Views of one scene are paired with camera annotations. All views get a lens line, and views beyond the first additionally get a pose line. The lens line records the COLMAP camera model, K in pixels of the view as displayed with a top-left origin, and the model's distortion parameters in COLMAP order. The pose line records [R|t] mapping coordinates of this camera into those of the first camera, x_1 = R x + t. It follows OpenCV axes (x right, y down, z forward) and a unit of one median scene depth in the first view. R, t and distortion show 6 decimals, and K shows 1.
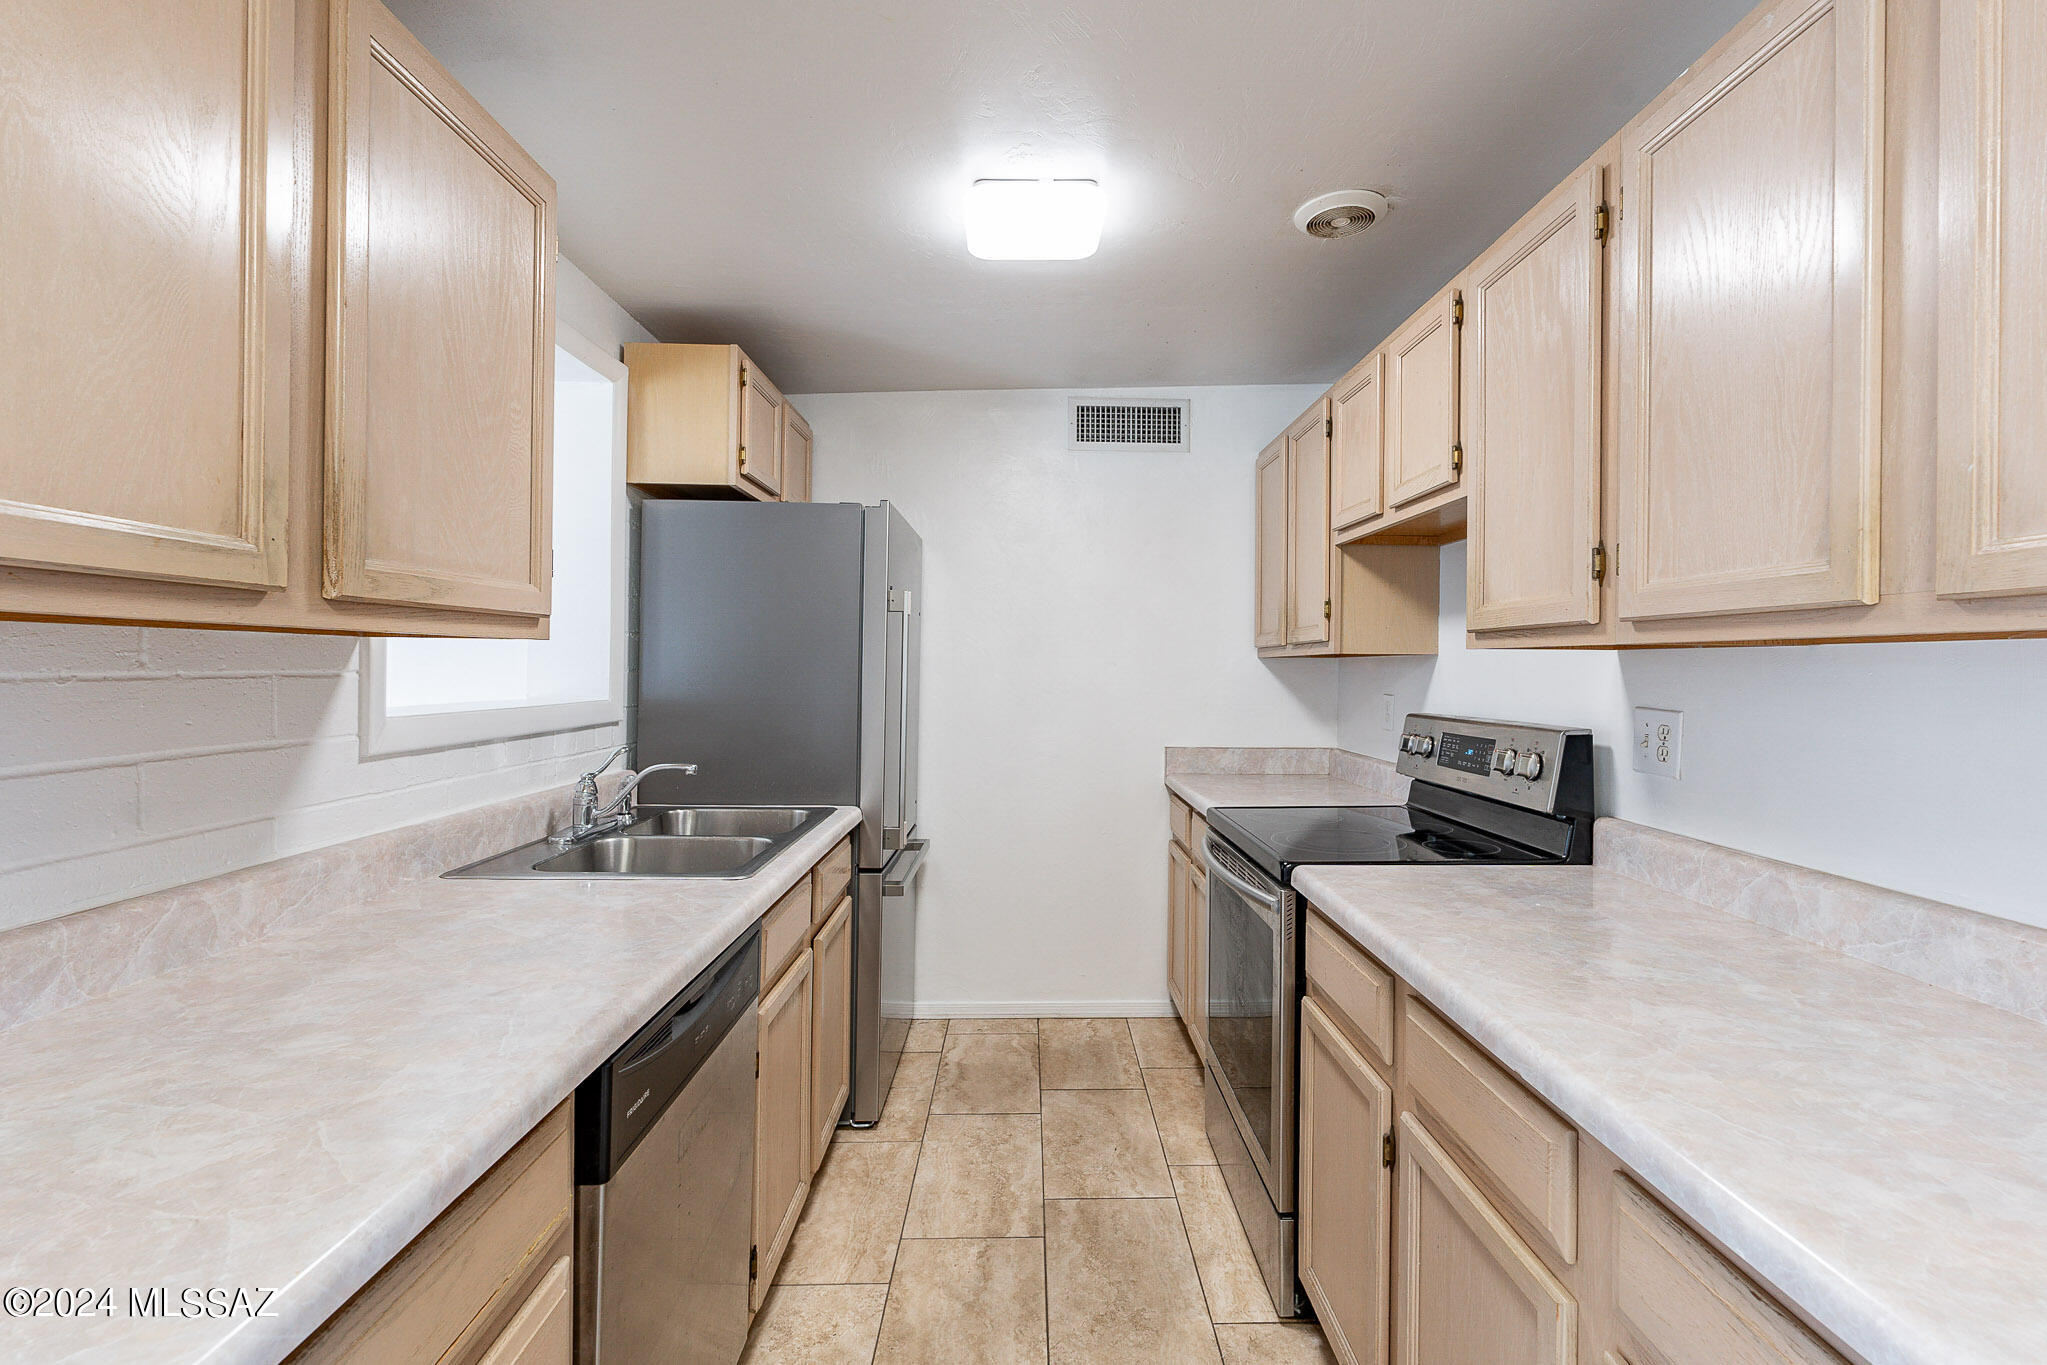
lens RADIAL K [[900.6, 0, 1035.6], [0, 900.6, 668.9], [0, 0, 1]] dist [0.001246, 0.000710]
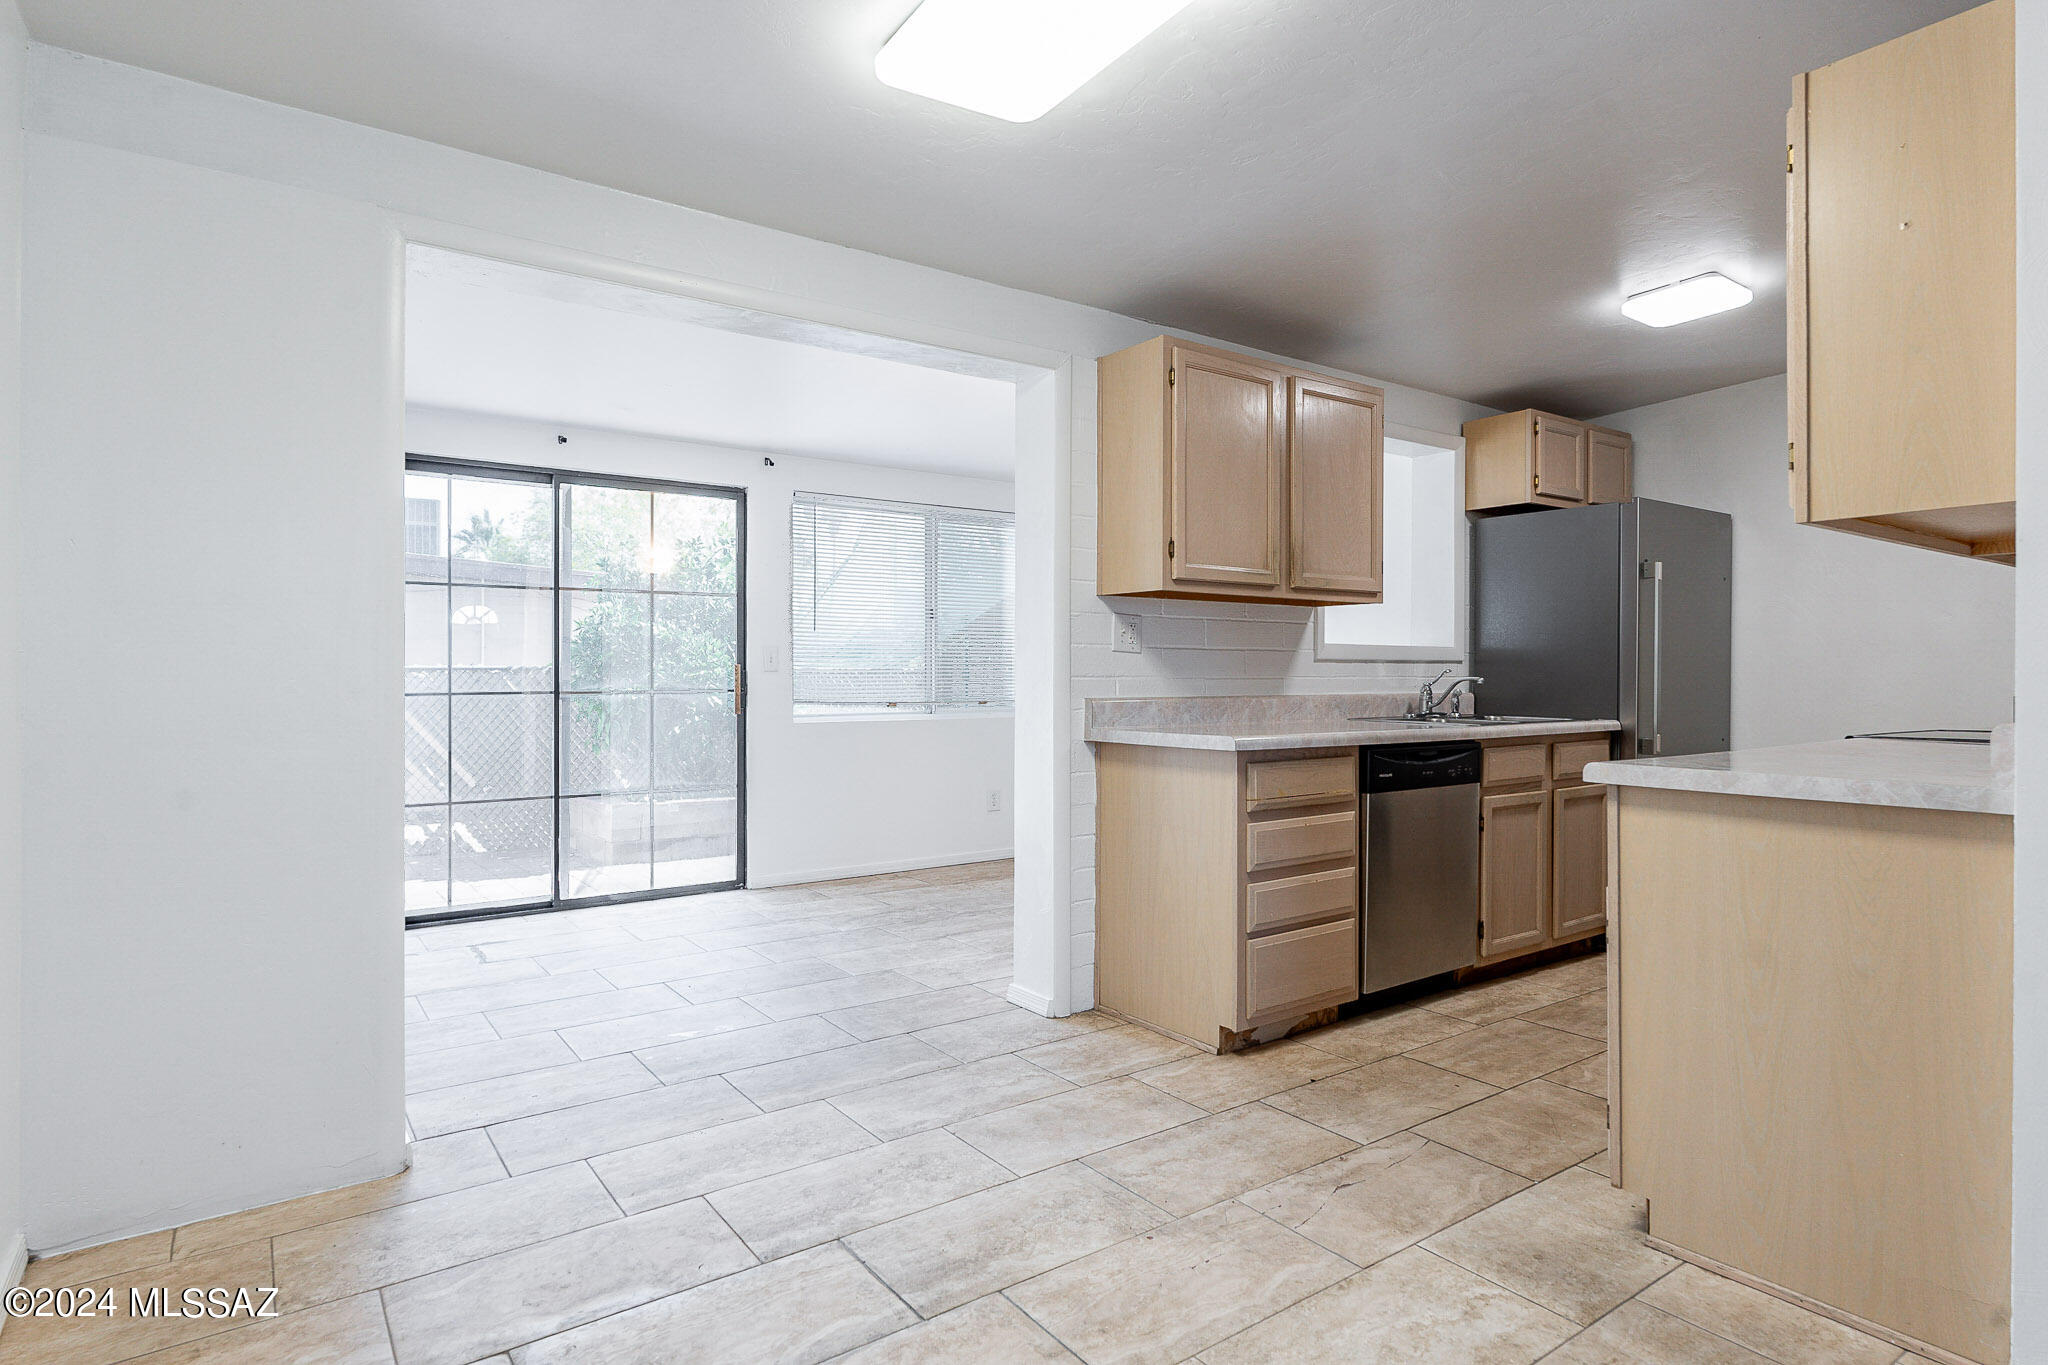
lens RADIAL K [[1107.8, 0, 1030.1], [0, 1107.8, 682.5], [0, 0, 1]] dist [-0.001456, -0.000114]
pose [[0.561340, -0.006380, -0.827561, 0.908061], [0.002799, 0.999979, -0.005810, 0.131603], [0.827581, 0.000946, 0.561346, -0.910966]]
